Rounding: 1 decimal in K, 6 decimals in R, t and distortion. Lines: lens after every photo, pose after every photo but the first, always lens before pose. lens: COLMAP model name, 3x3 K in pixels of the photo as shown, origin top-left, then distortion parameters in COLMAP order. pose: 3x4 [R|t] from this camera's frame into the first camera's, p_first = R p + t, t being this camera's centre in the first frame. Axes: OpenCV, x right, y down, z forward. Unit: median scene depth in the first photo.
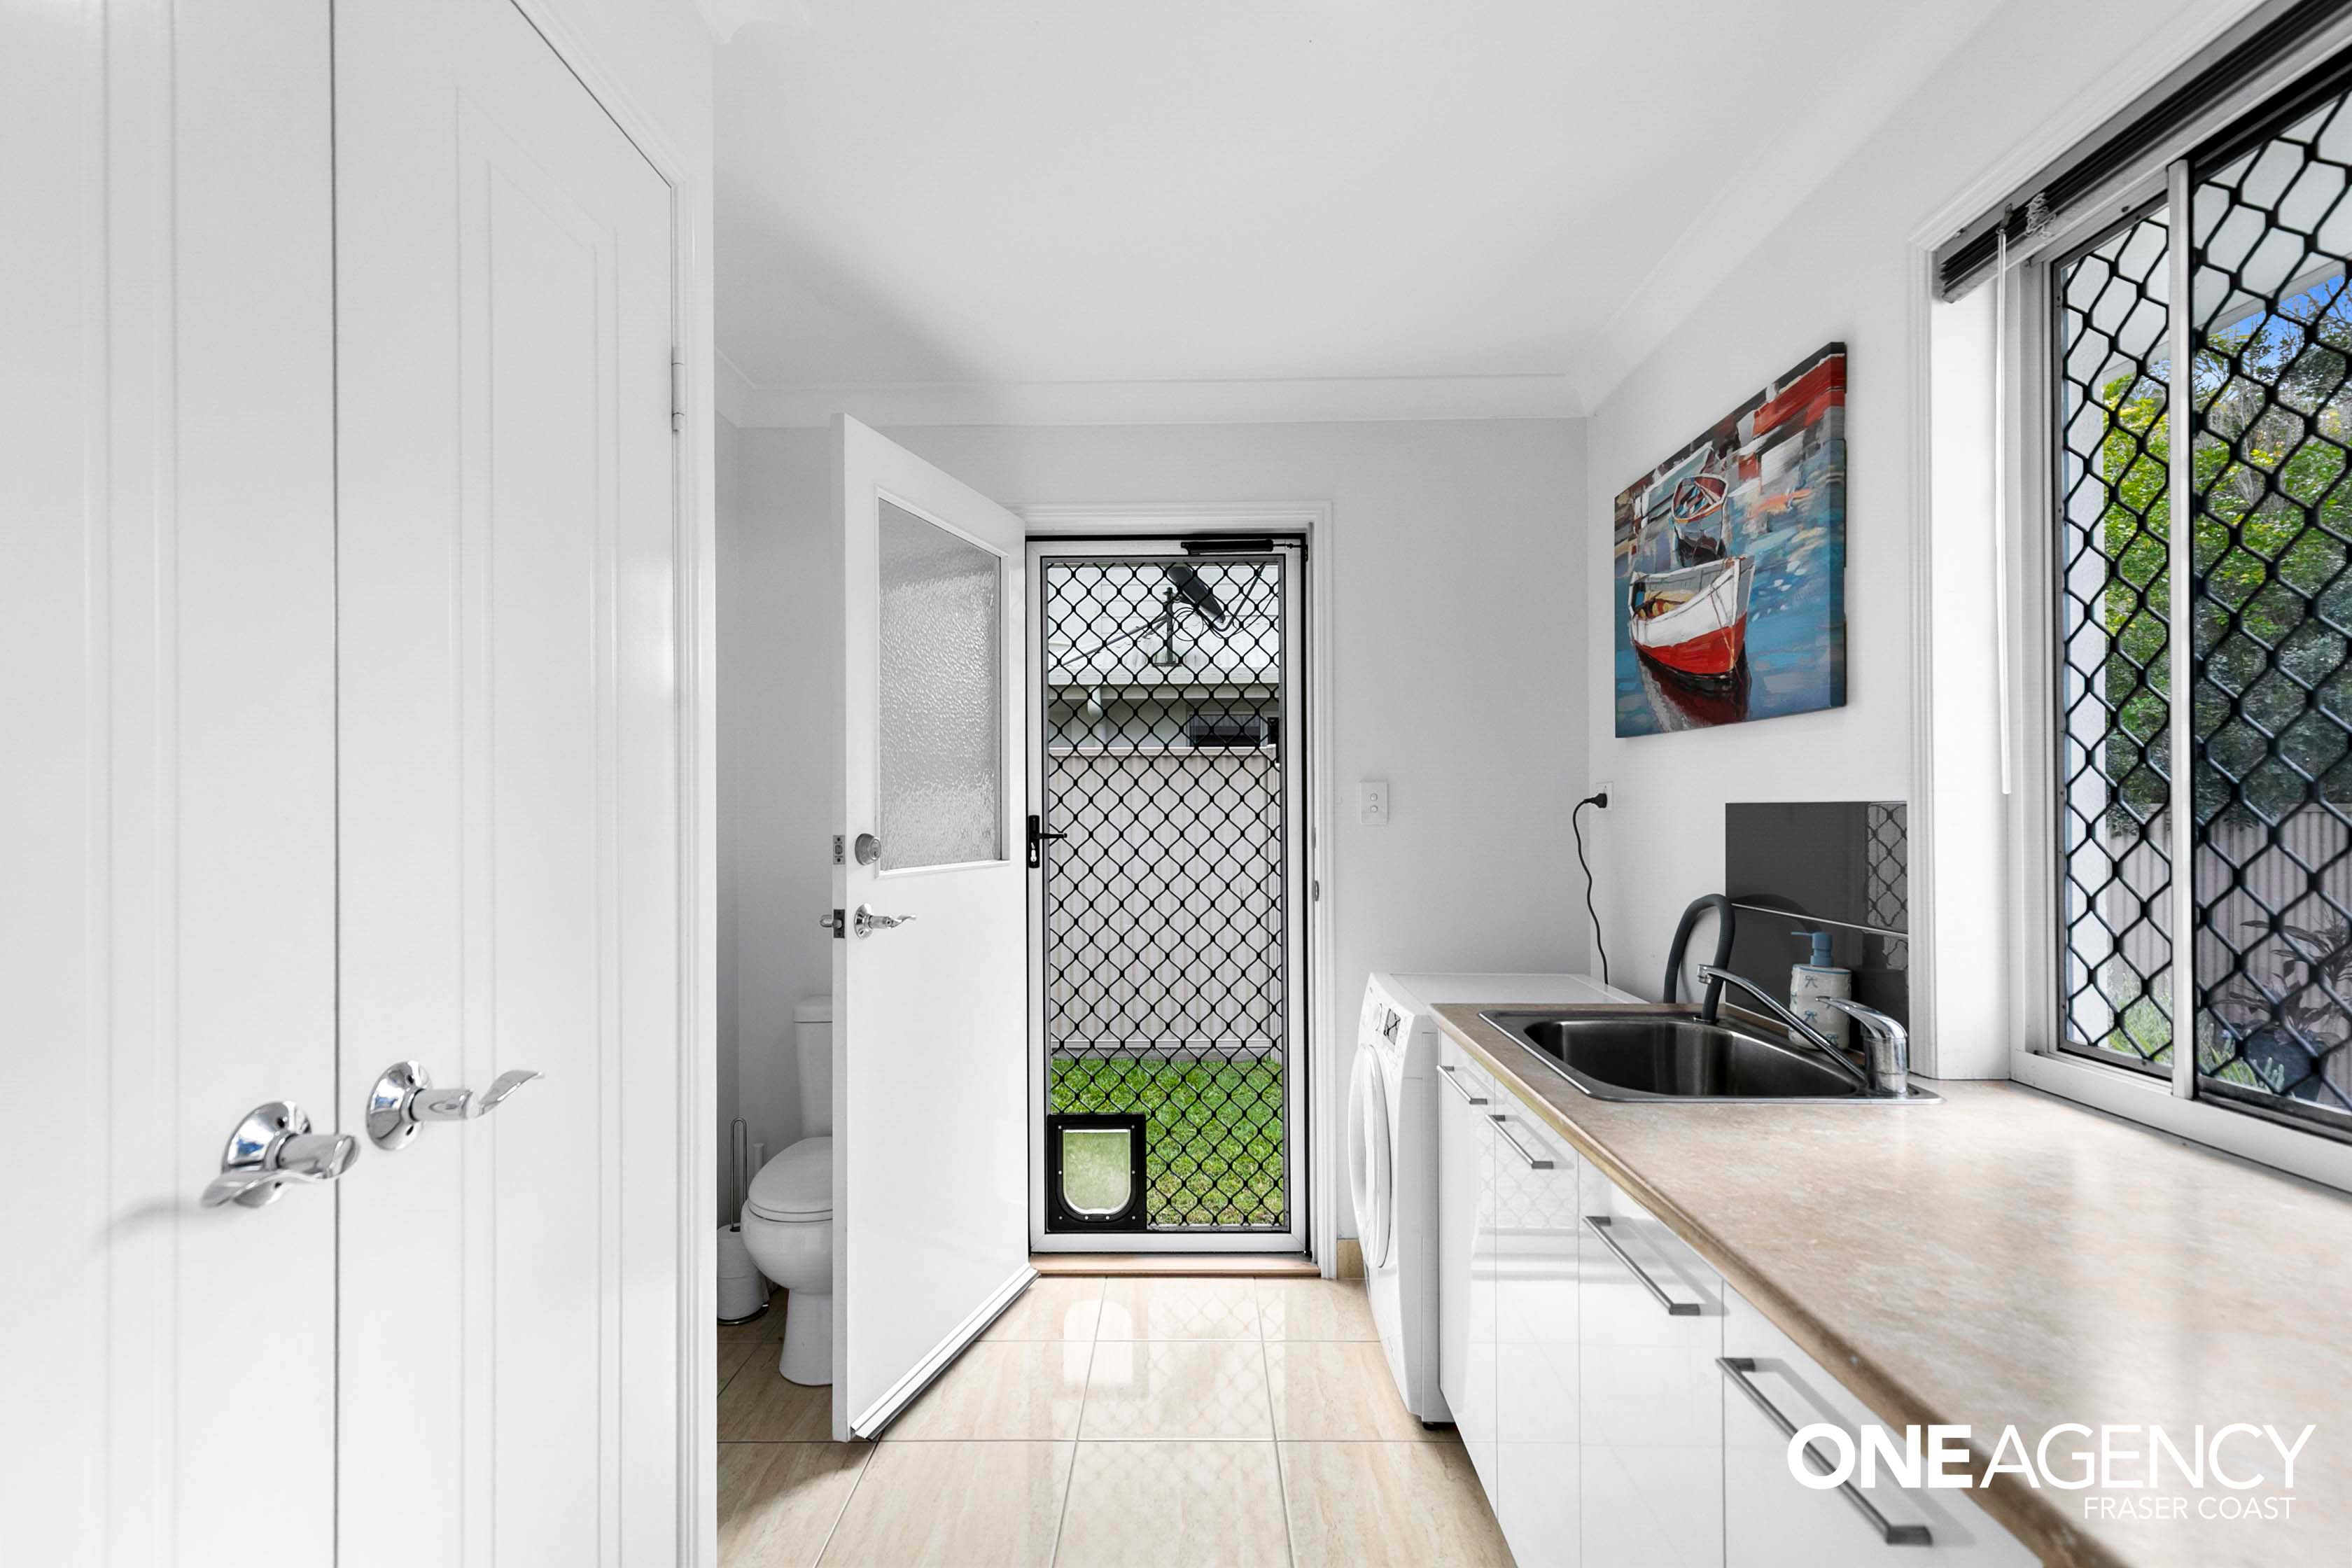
lens RADIAL K [[1056.3, 0, 1192.1], [0, 1056.3, 798.9], [0, 0, 1]] dist [0.004974, -0.000545]
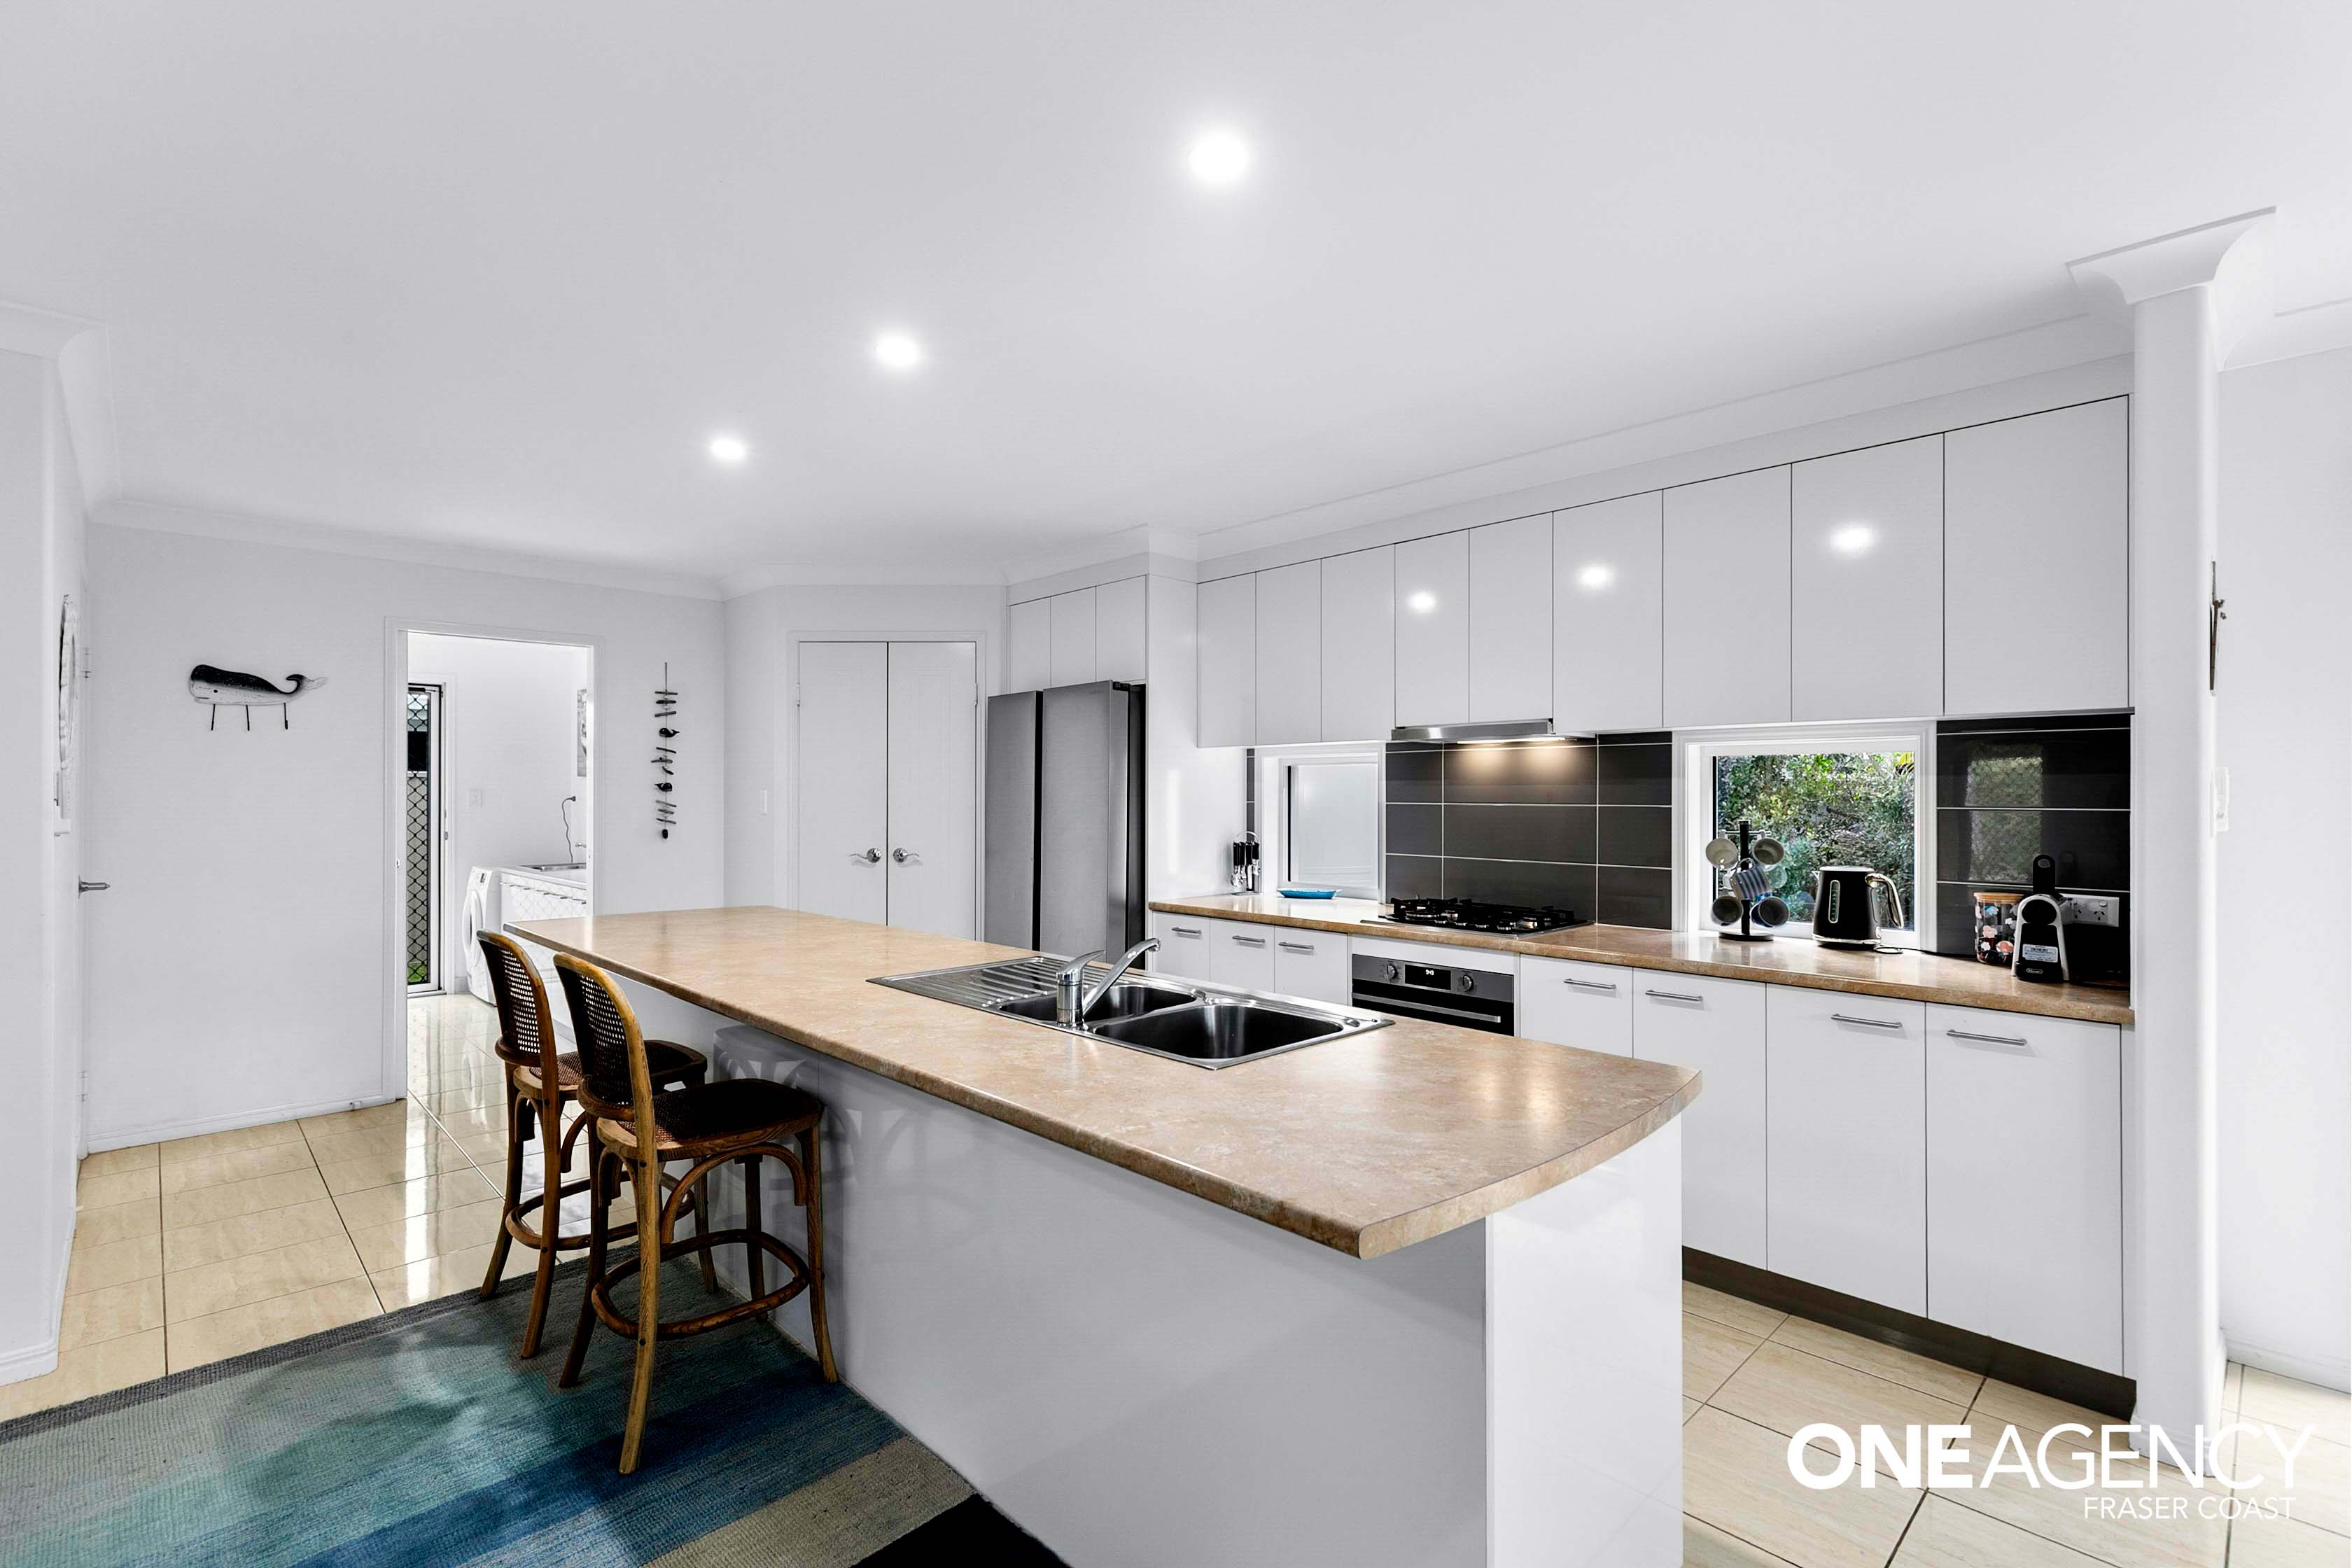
lens RADIAL K [[1056.3, 0, 1163.0], [0, 1056.3, 784.0], [0, 0, 1]] dist [0.004974, -0.000545]
pose [[0.727454, 0.009209, 0.686094, -0.418928], [-0.005168, 0.999955, -0.007942, -0.022404], [-0.686137, 0.002231, 0.727469, -2.238228]]
